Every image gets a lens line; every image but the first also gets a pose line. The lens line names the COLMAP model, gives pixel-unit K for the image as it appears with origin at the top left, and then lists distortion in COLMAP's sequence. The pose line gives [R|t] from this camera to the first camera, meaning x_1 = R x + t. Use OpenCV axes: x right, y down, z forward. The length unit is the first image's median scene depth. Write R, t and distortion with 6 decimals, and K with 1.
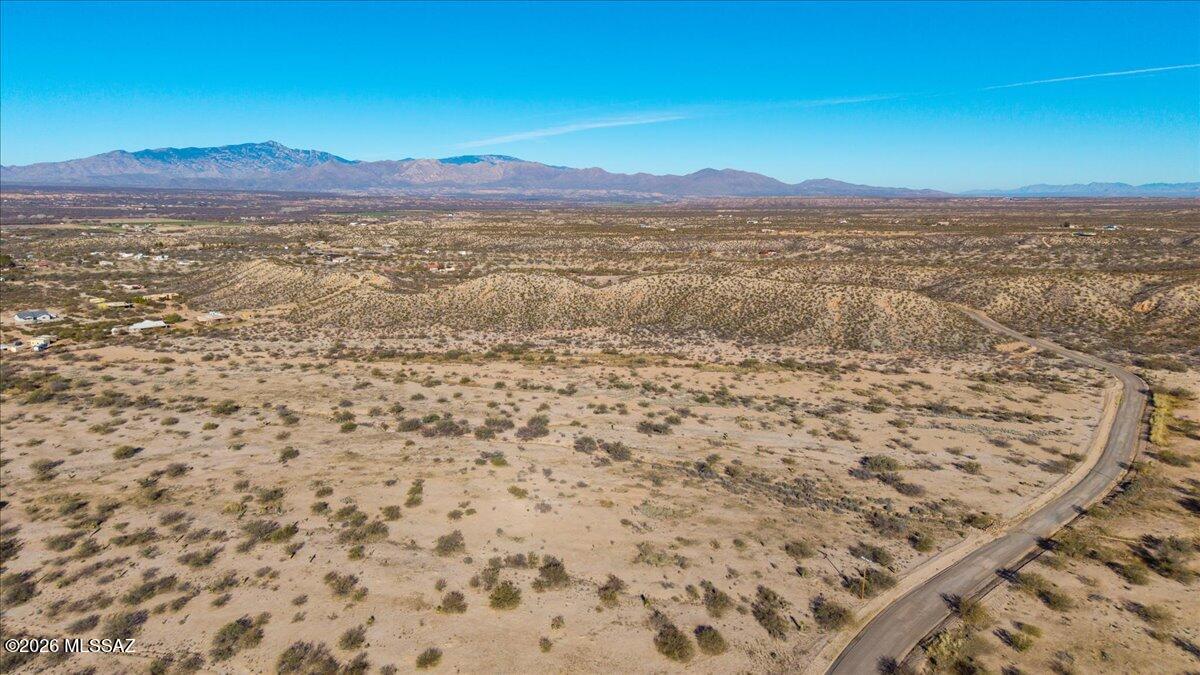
lens RADIAL K [[796.0, 0, 591.4], [0, 796.0, 340.5], [0, 0, 1]] dist [0.030538, -0.040867]
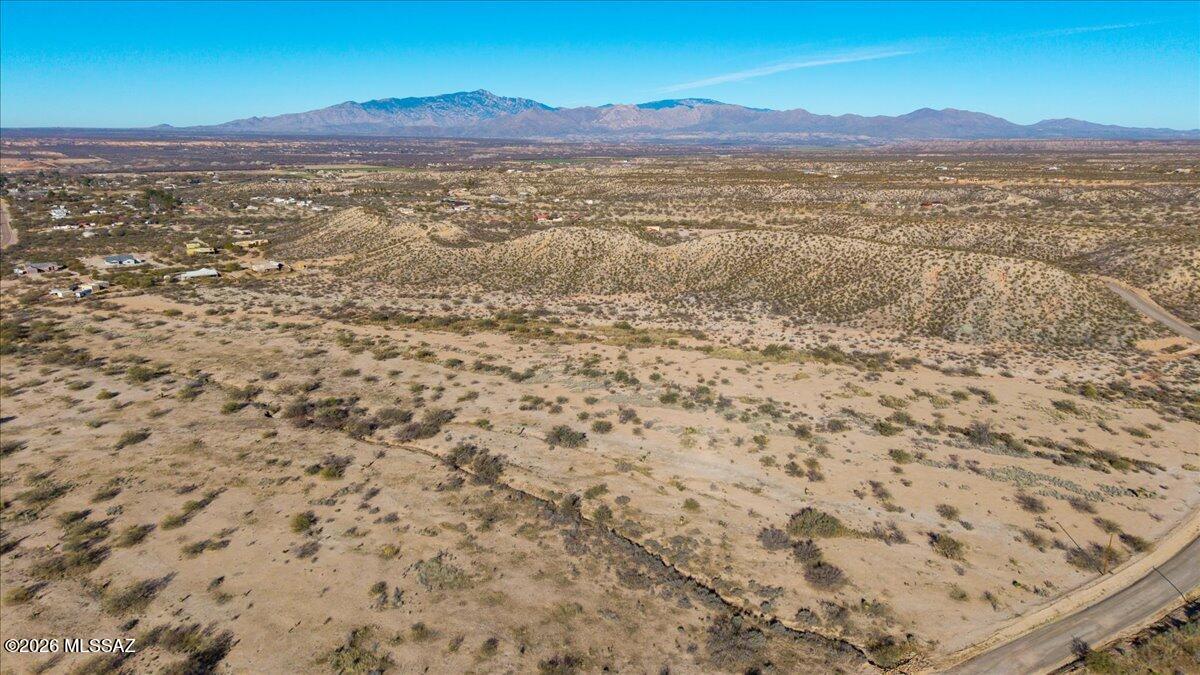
lens RADIAL K [[796.0, 0, 589.9], [0, 796.0, 345.0], [0, 0, 1]] dist [0.030538, -0.040867]
pose [[0.970664, 0.052552, -0.234627, 0.139910], [-0.035805, 0.996535, 0.075075, -0.019997], [0.237759, -0.064472, 0.969182, 0.123582]]
